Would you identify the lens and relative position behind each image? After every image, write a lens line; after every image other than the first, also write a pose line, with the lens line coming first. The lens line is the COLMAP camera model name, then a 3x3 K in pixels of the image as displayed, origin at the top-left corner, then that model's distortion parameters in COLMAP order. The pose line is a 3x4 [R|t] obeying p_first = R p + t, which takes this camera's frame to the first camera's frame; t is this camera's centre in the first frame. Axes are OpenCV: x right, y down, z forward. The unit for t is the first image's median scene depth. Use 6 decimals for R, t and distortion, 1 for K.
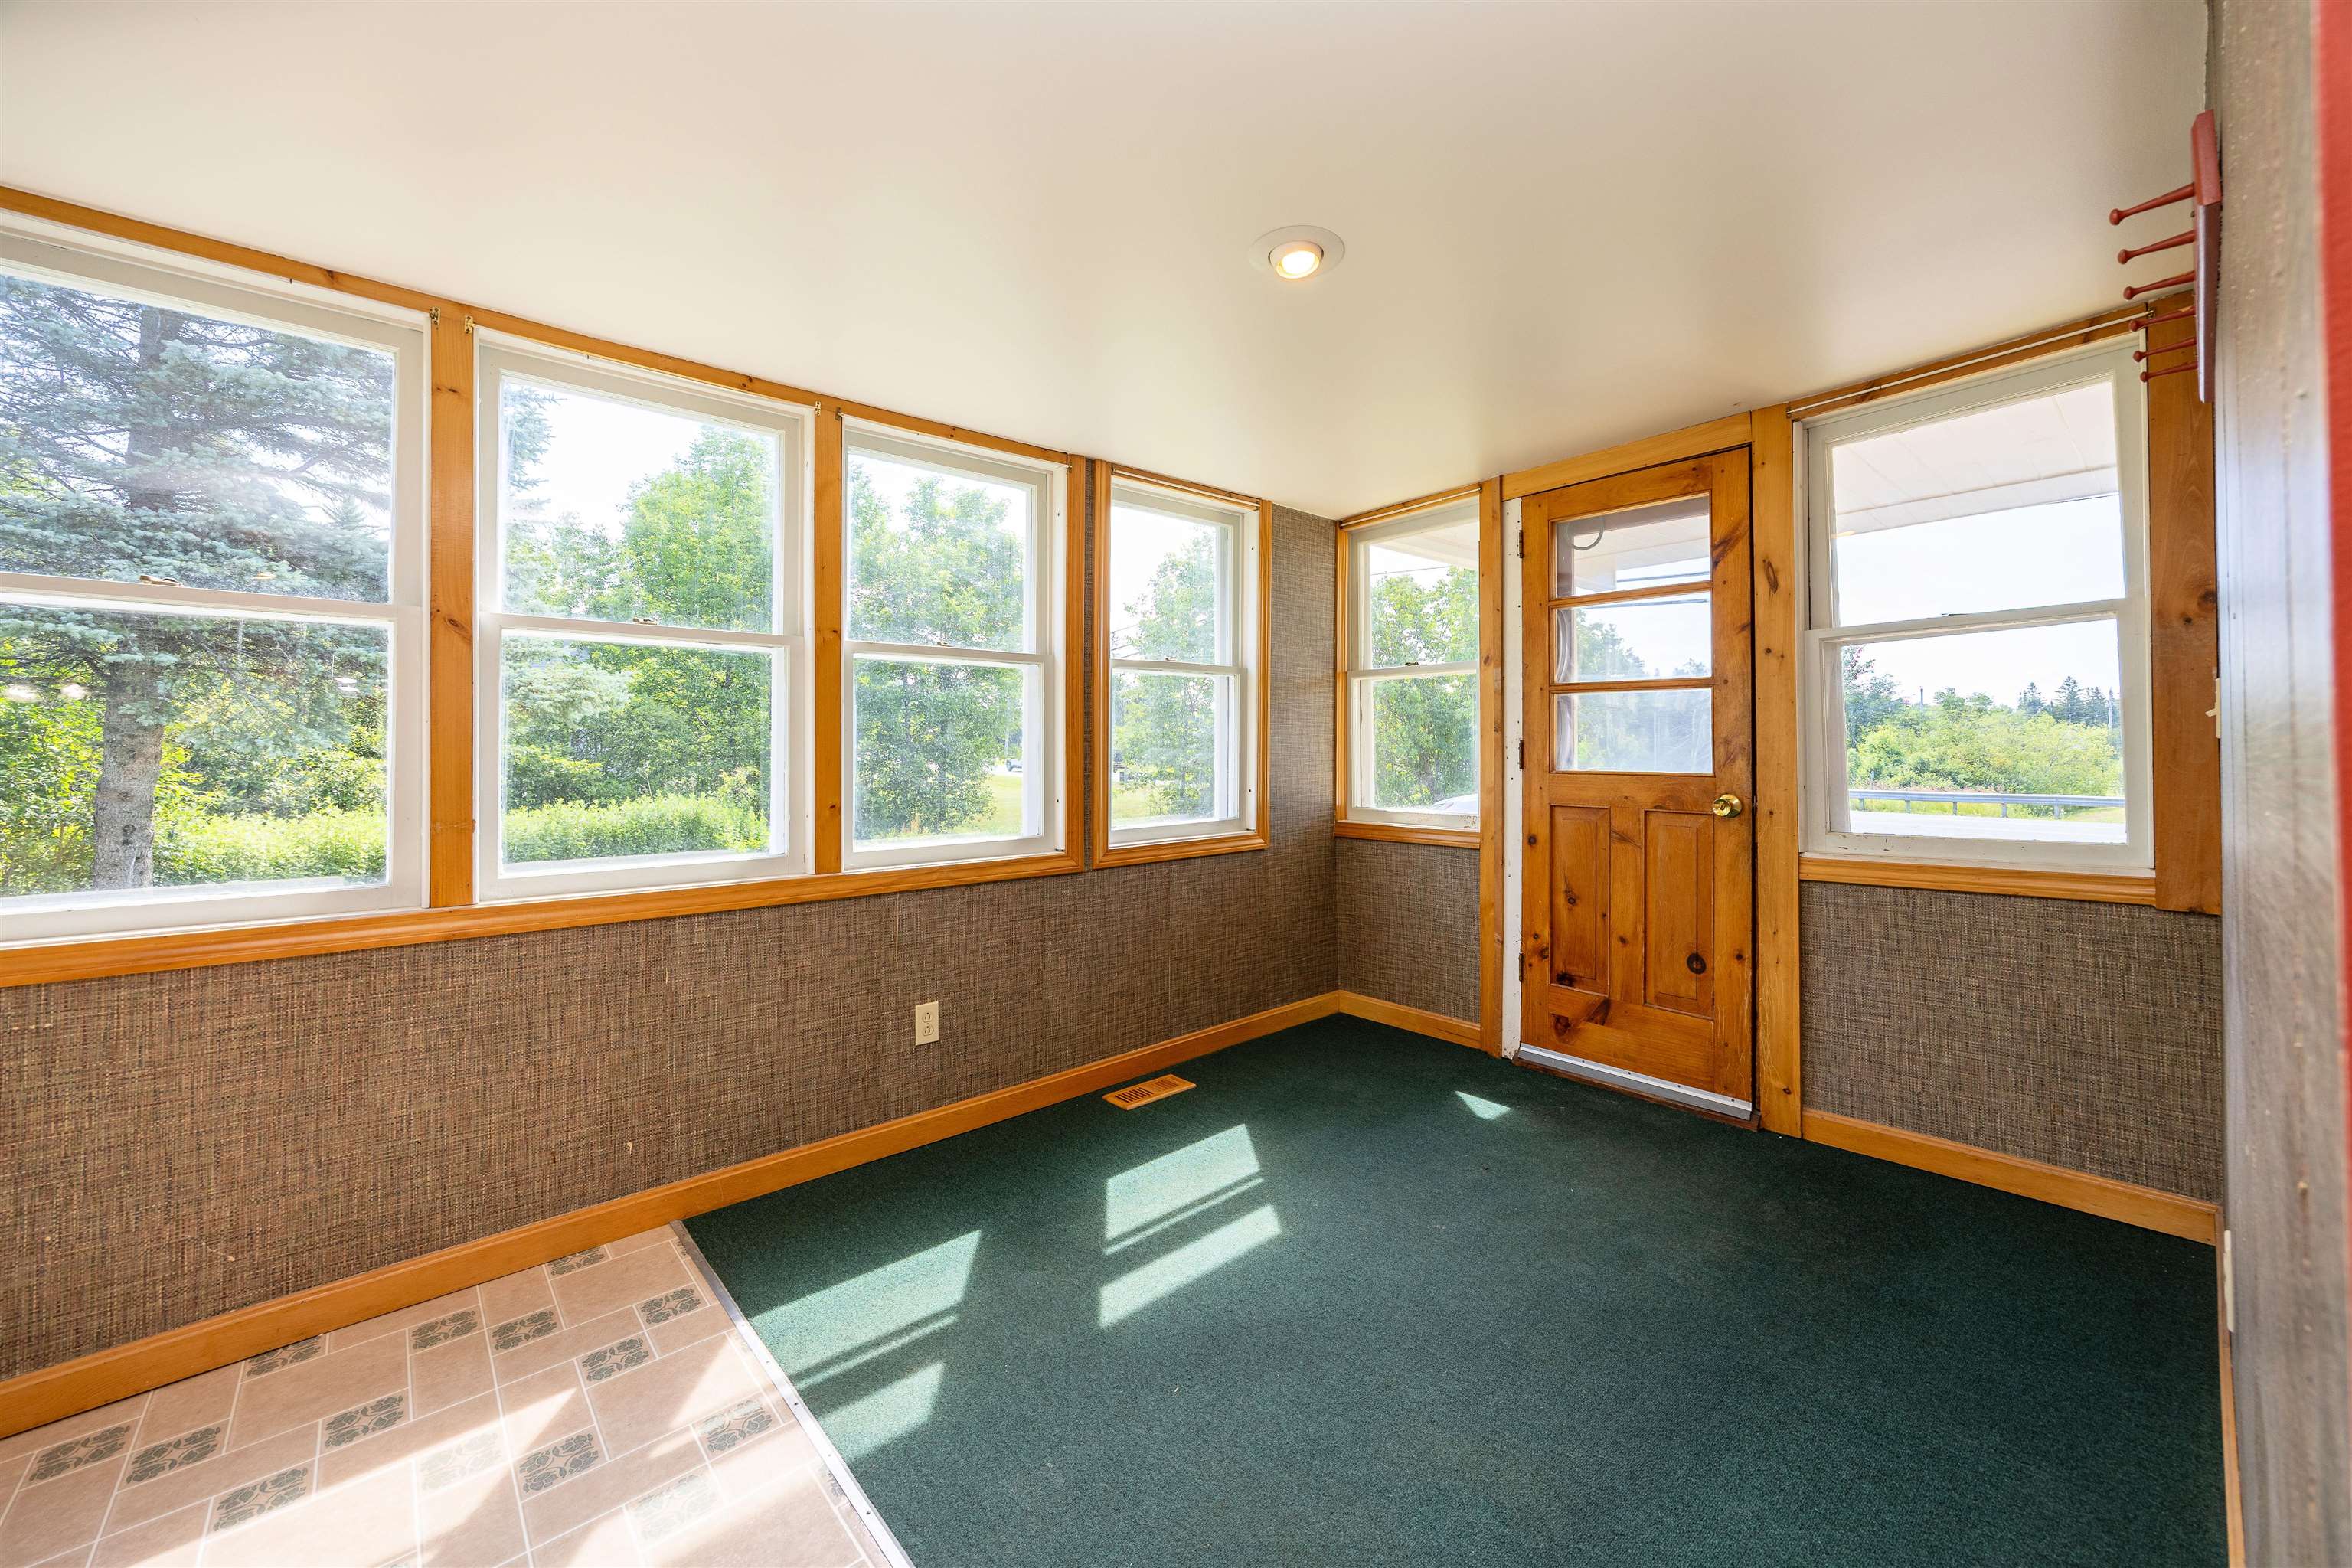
lens RADIAL K [[921.2, 0, 1212.4], [0, 921.2, 736.3], [0, 0, 1]] dist [-0.000643, -0.000250]
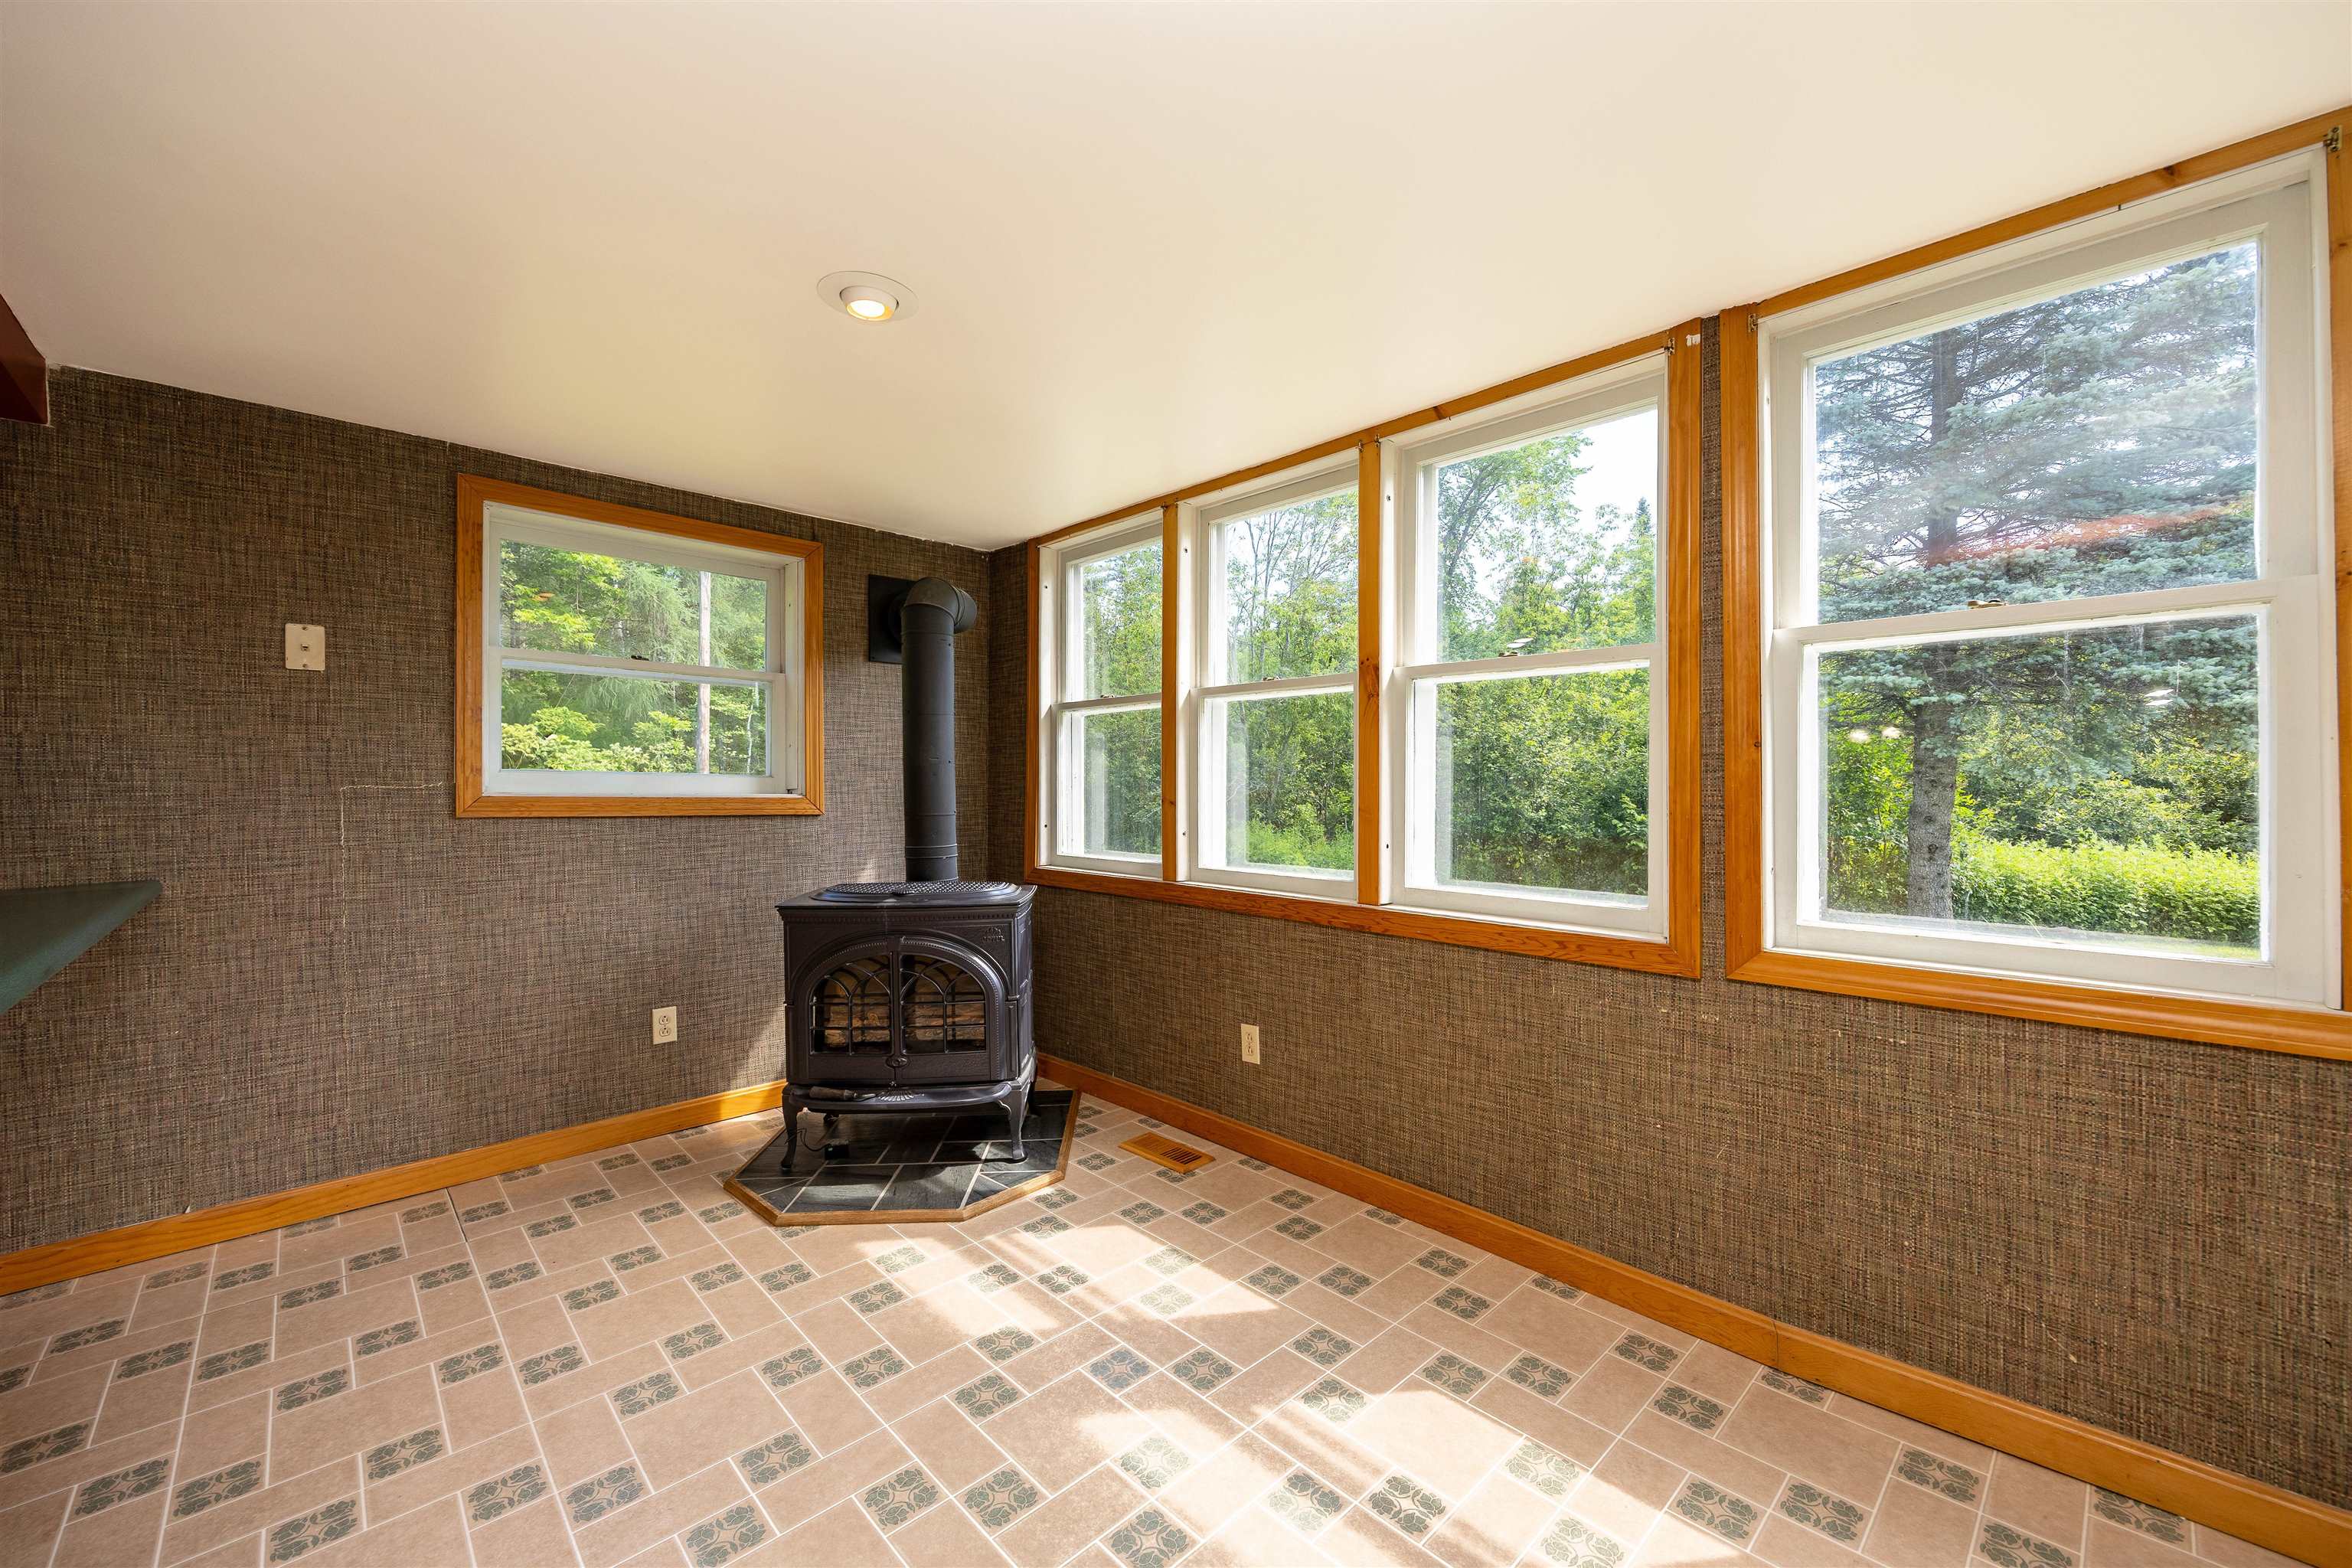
lens RADIAL K [[922.0, 0, 1177.0], [0, 922.0, 786.3], [0, 0, 1]] dist [-0.003379, -0.000018]
pose [[0.022746, 0.002377, -0.999738, -0.135534], [0.021232, 0.999770, 0.002860, -0.000205], [0.999516, -0.021291, 0.022690, 0.087416]]
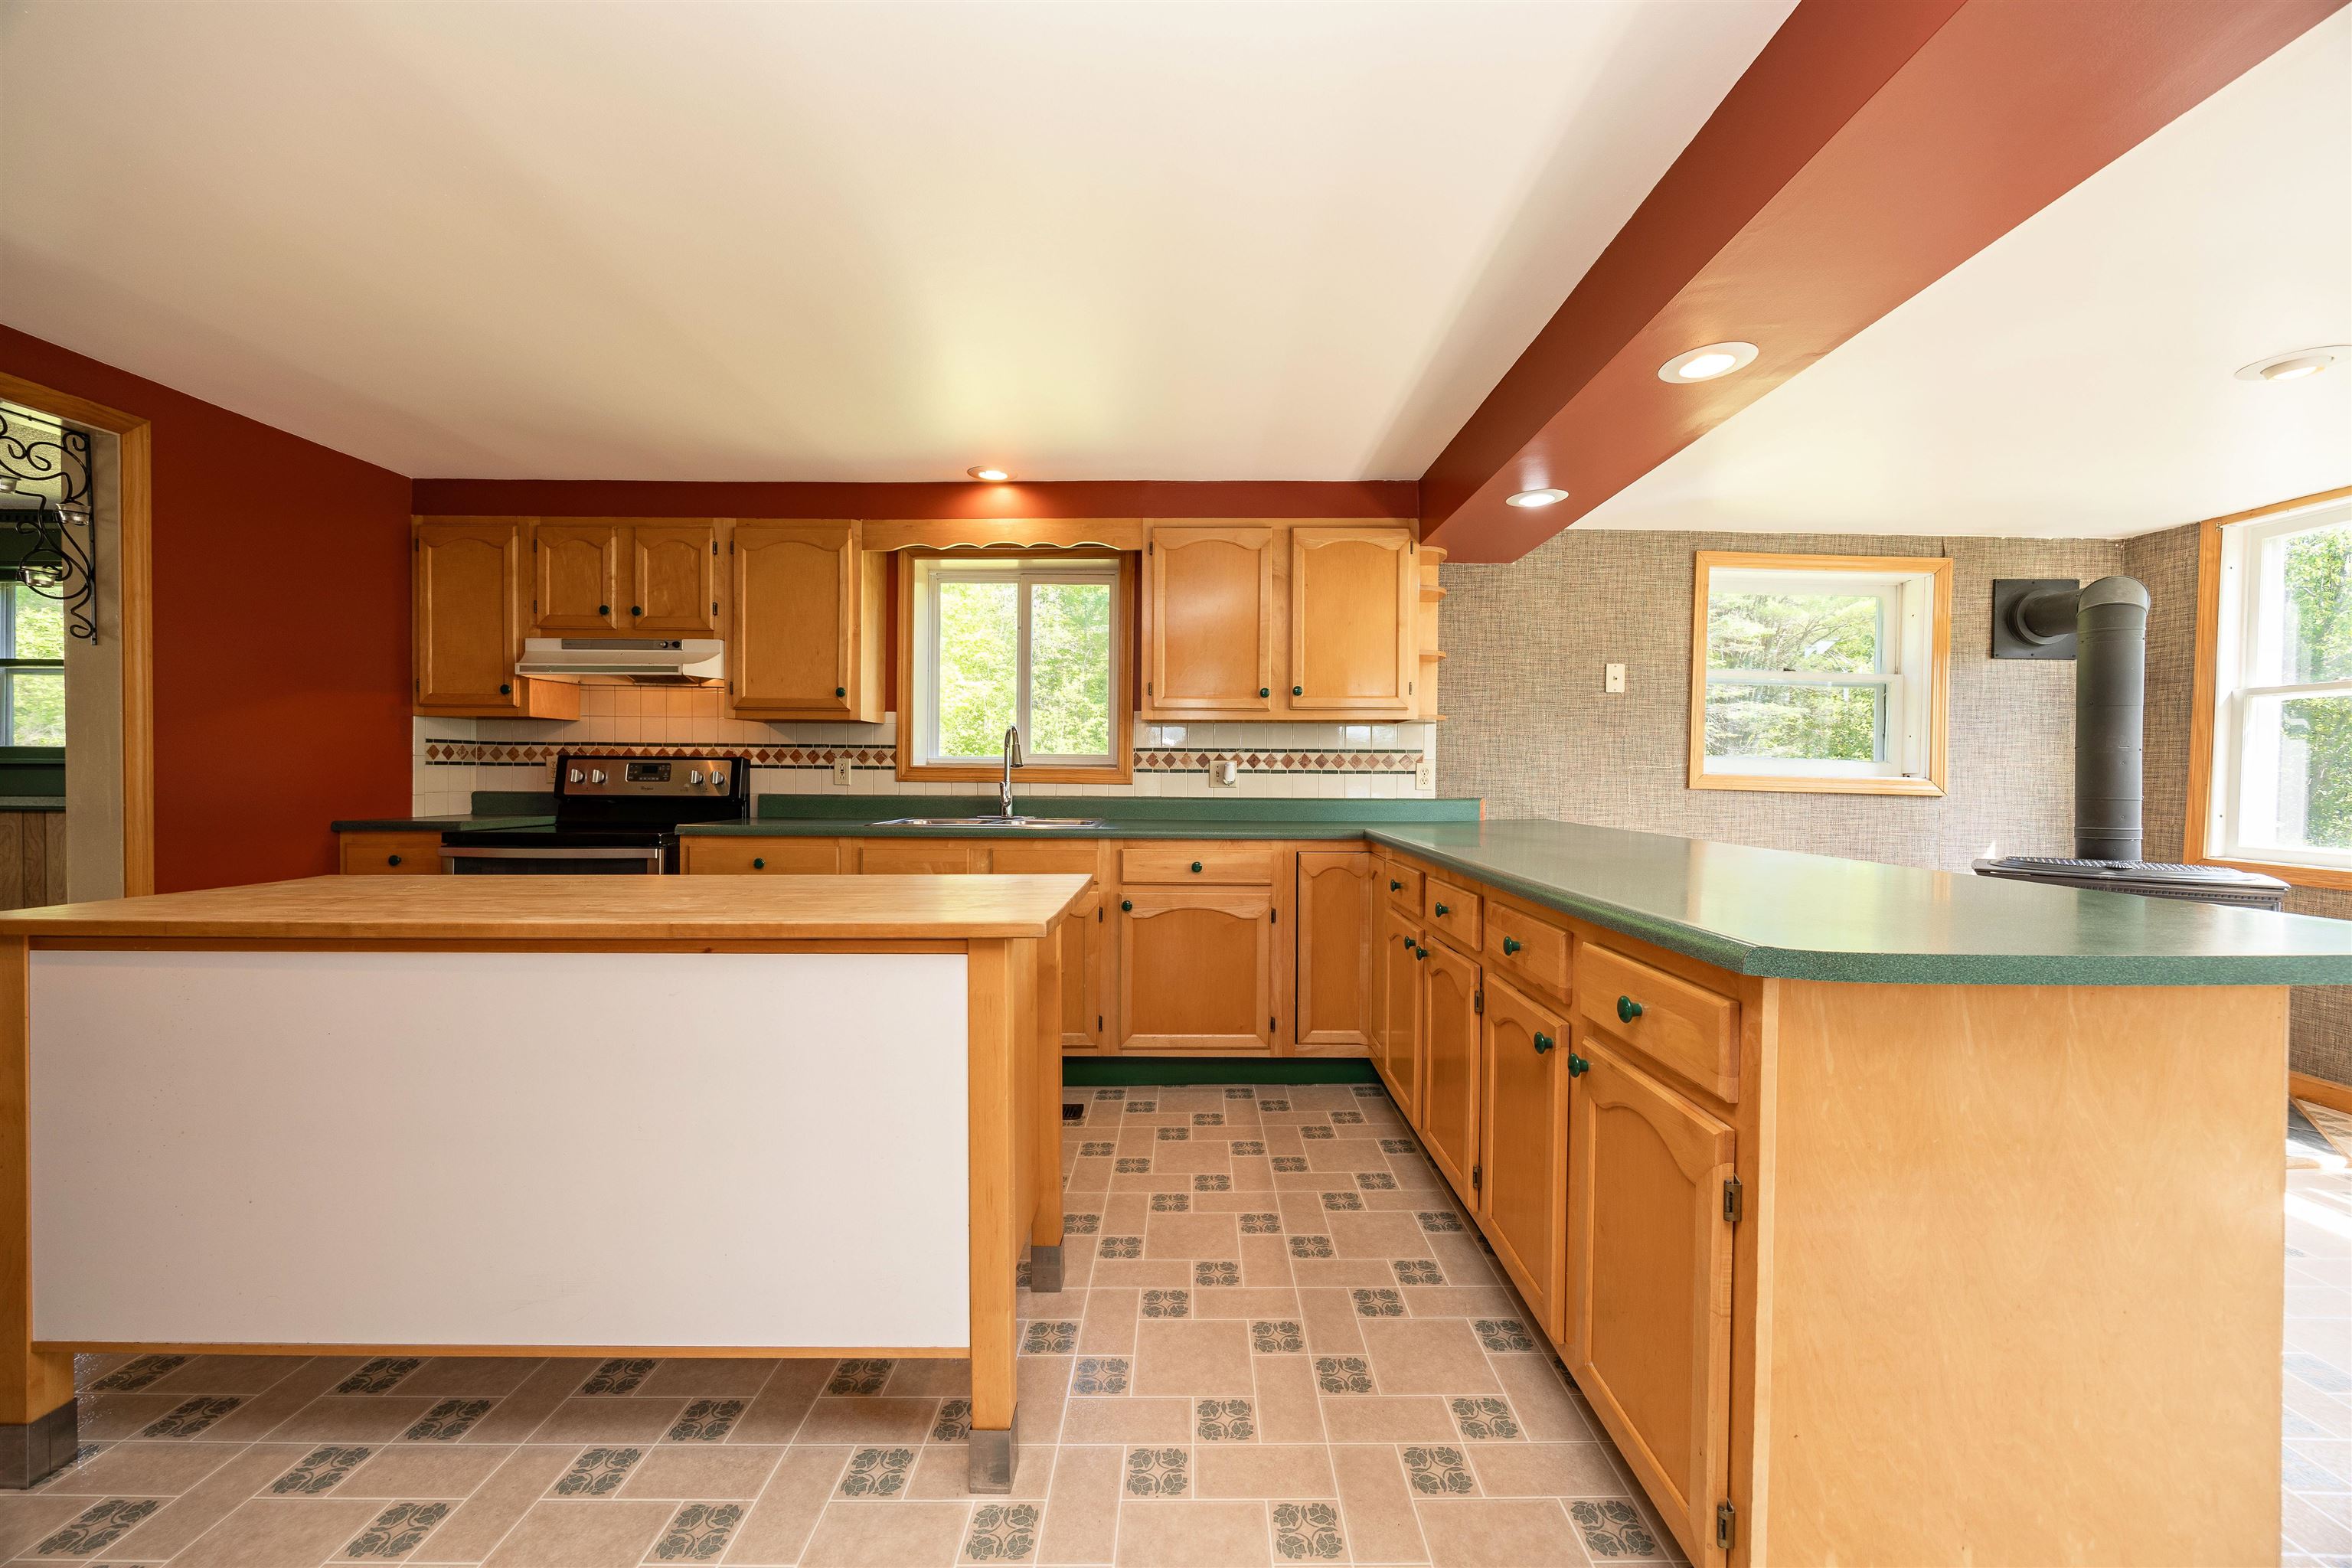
lens RADIAL K [[891.5, 0, 1169.0], [0, 891.5, 784.6], [0, 0, 1]] dist [-0.007532, 0.000023]
pose [[-0.681691, 0.005806, -0.731617, 0.439987], [0.000327, 0.999971, 0.007631, 0.002733], [0.731640, 0.004963, -0.681673, -0.314586]]
